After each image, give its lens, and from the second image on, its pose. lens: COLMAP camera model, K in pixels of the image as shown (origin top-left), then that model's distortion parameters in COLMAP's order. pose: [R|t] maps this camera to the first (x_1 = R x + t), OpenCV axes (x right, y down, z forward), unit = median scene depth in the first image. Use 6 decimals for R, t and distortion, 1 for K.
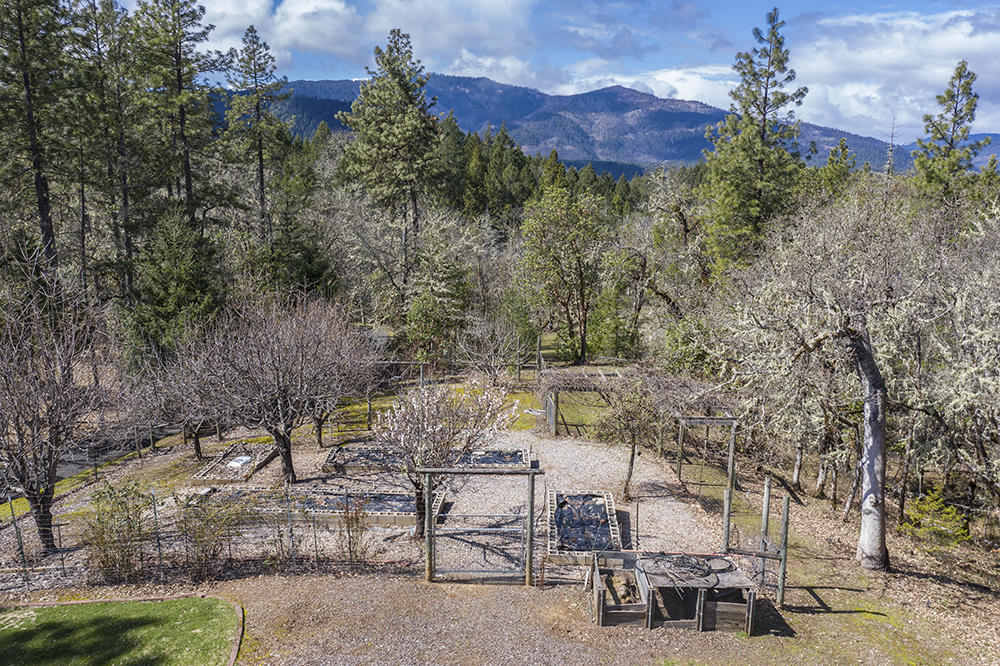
lens RADIAL K [[788.0, 0, 500.0], [0, 788.0, 333.0], [0, 0, 1]] dist [-0.012503, -0.013260]
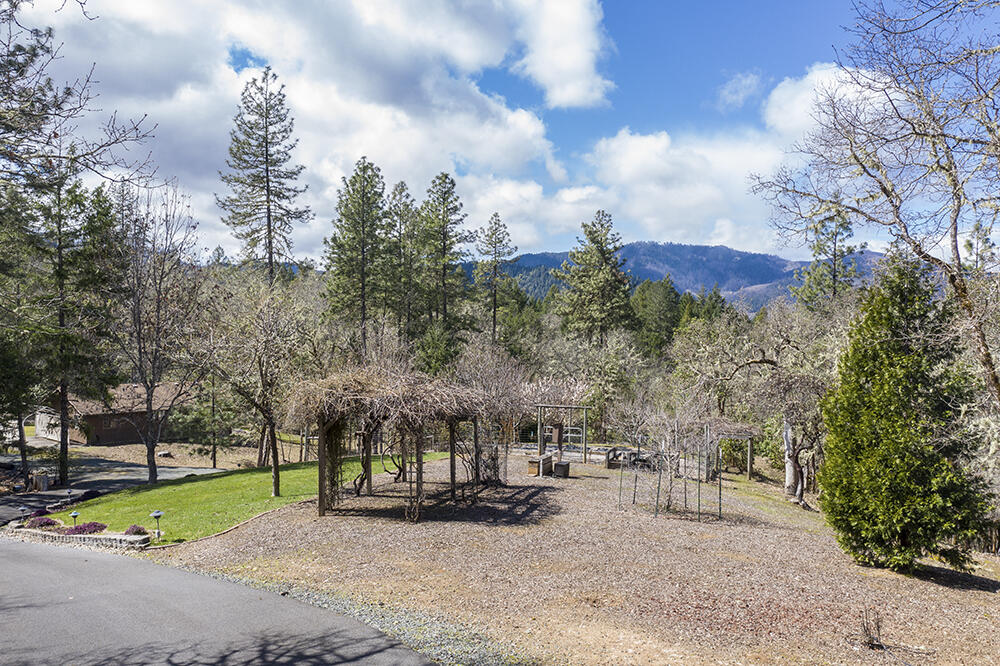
lens RADIAL K [[788.0, 0, 500.0], [0, 788.0, 333.0], [0, 0, 1]] dist [-0.012503, -0.013260]
pose [[0.956703, 0.002080, -0.291058, 0.145433], [-0.061964, 0.978508, -0.196679, 0.135231], [0.284393, 0.206199, 0.936271, -0.379070]]
